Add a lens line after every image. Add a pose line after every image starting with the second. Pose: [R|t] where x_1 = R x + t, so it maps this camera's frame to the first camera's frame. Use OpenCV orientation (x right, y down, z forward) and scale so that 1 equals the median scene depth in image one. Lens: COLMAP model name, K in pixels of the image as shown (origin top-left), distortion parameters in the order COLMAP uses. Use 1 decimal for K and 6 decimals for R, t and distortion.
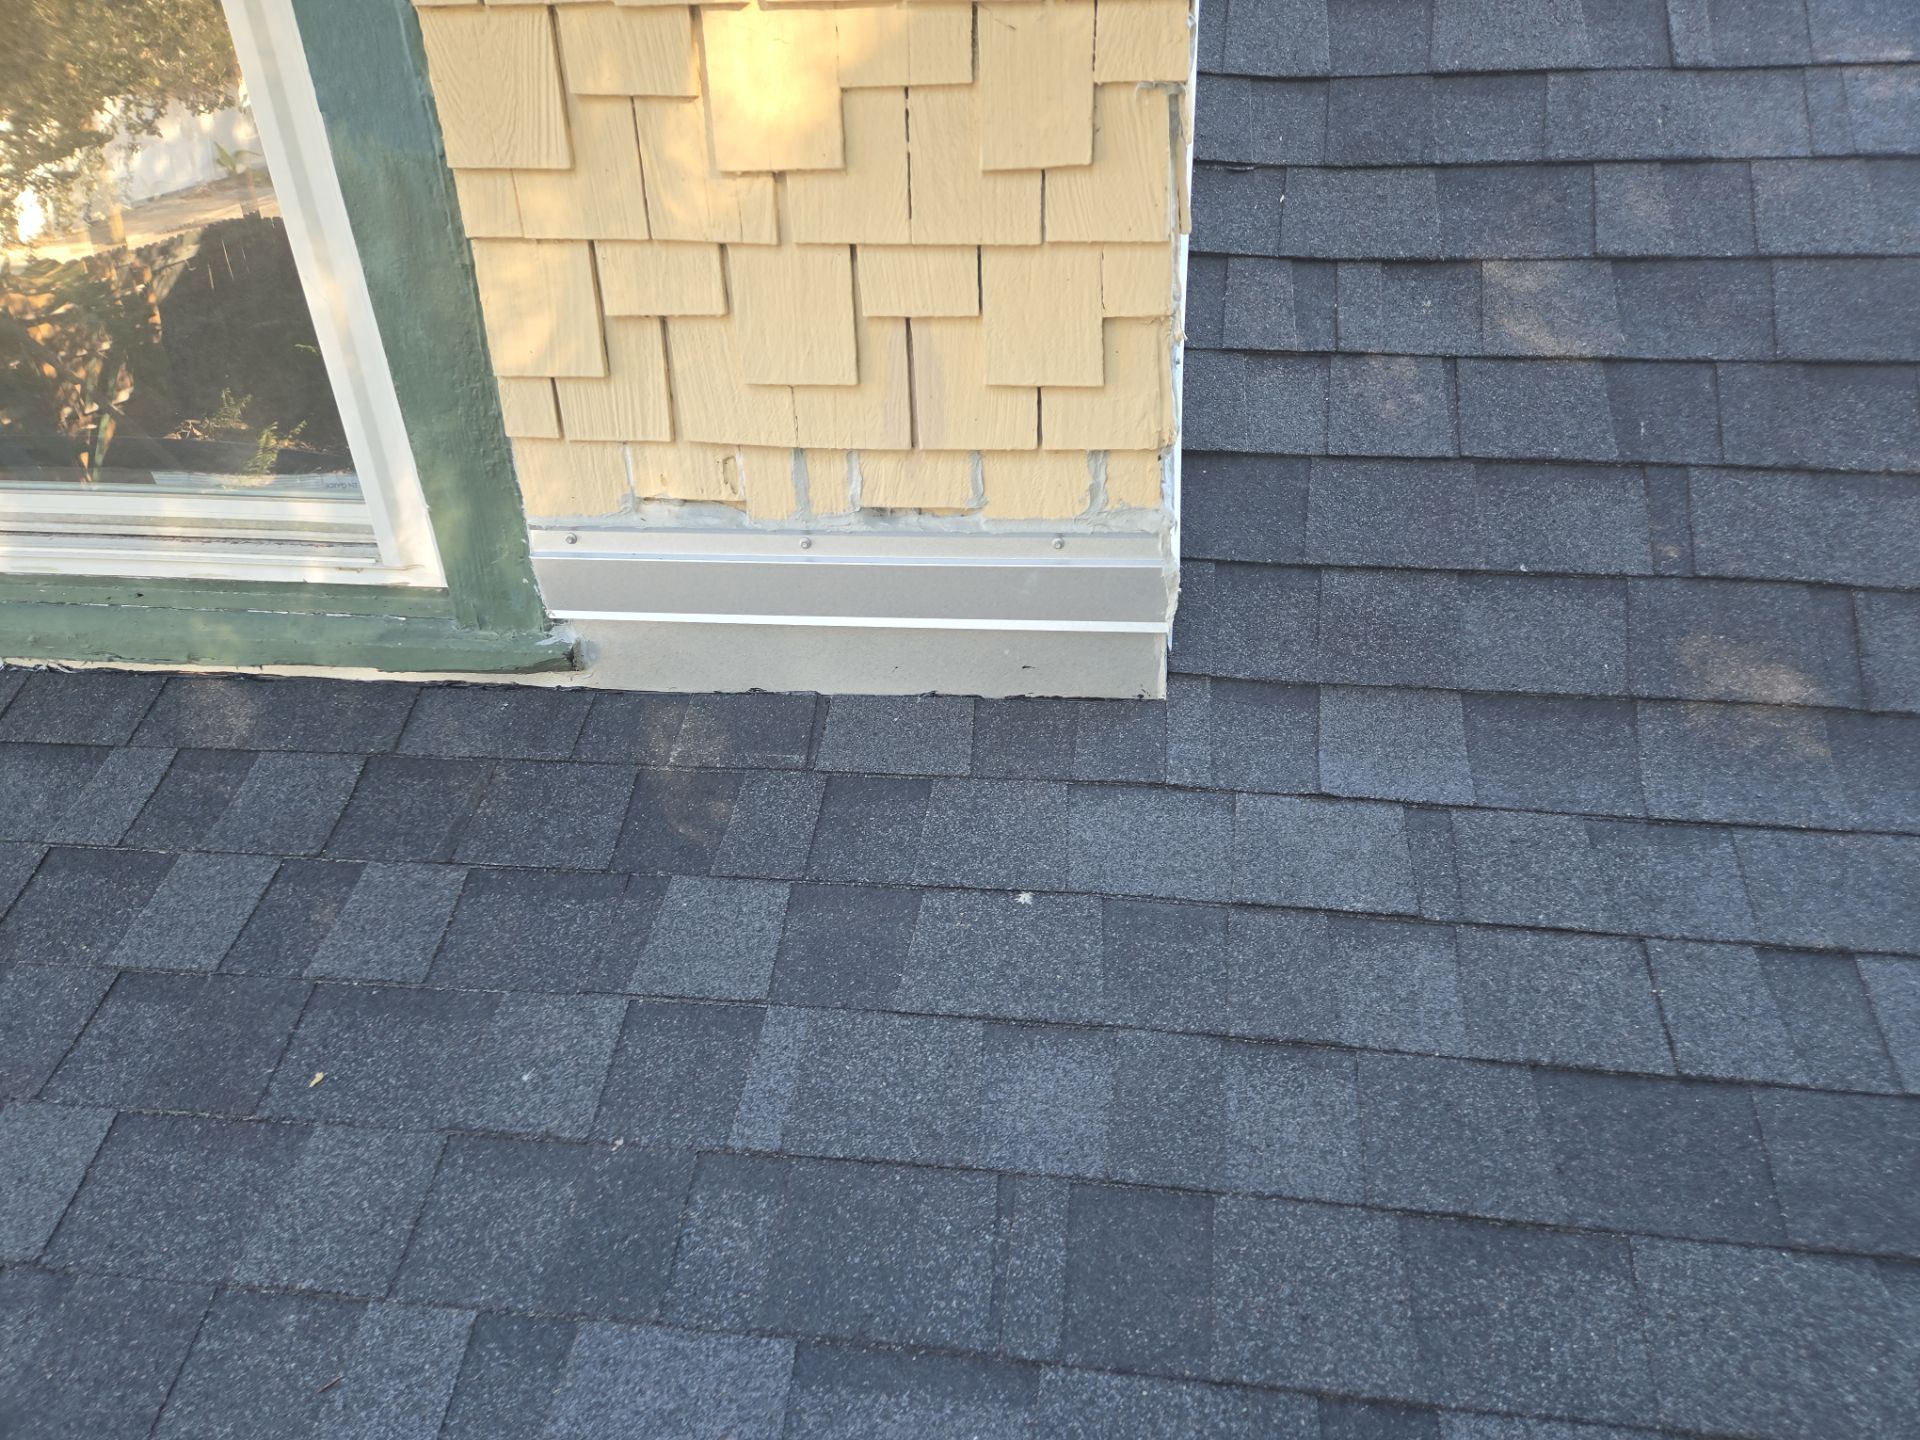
lens RADIAL K [[1256.7, 0, 963.3], [0, 1256.7, 763.3], [0, 0, 1]] dist [0.078382, -0.060281]
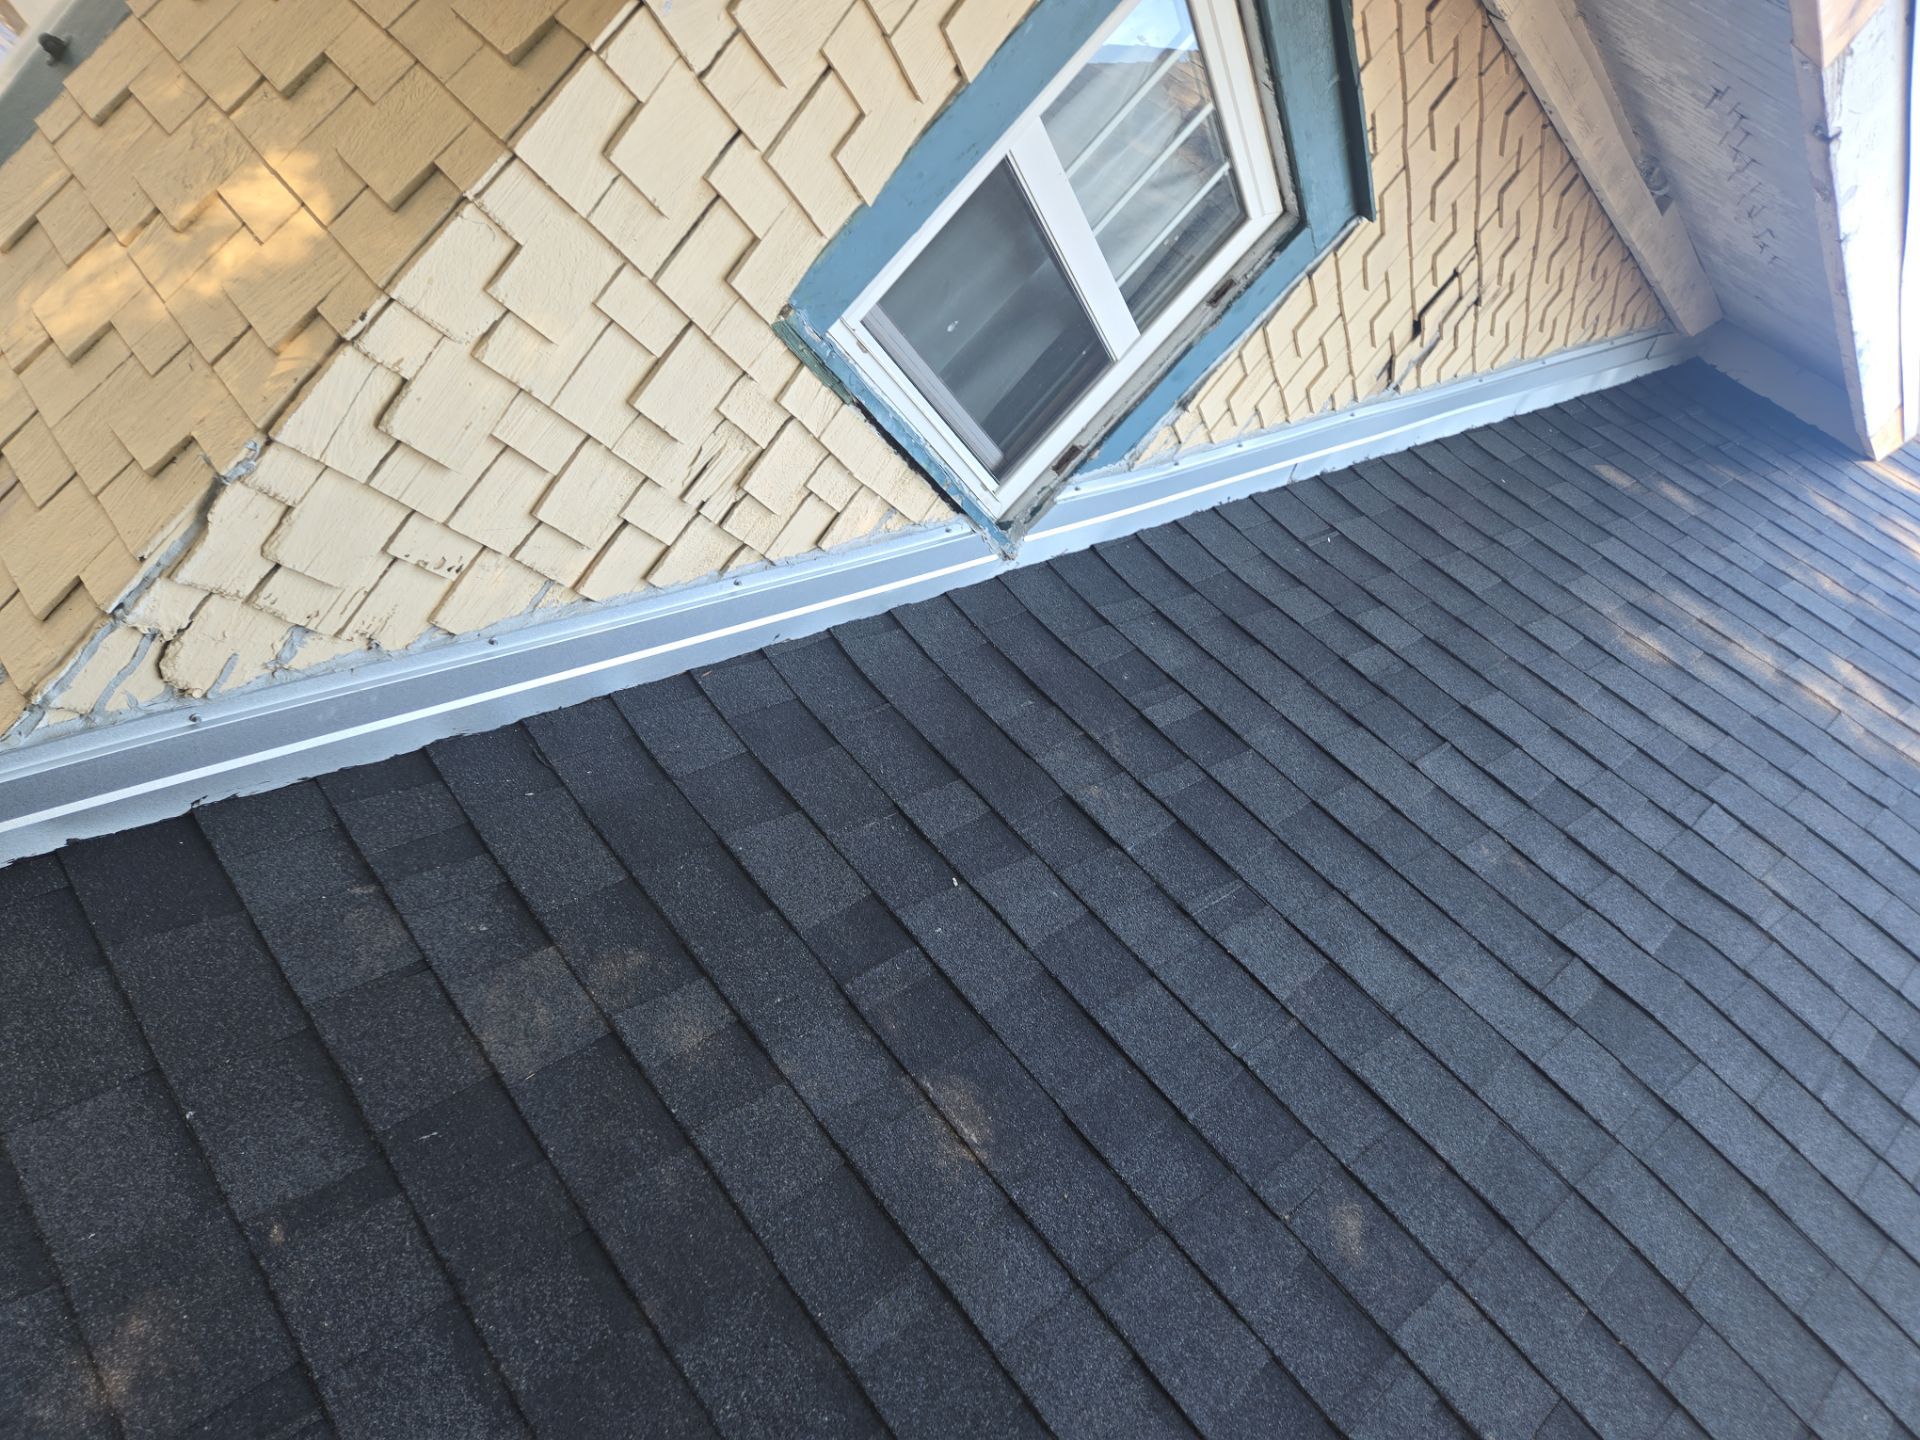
lens RADIAL K [[1304.2, 0, 969.1], [0, 1304.2, 730.4], [0, 0, 1]] dist [0.084783, -0.087198]
pose [[0.659399, 0.691410, -0.295203, 0.872172], [-0.736542, 0.515446, -0.437973, -0.280211], [-0.150657, 0.506229, 0.849138, -0.042302]]
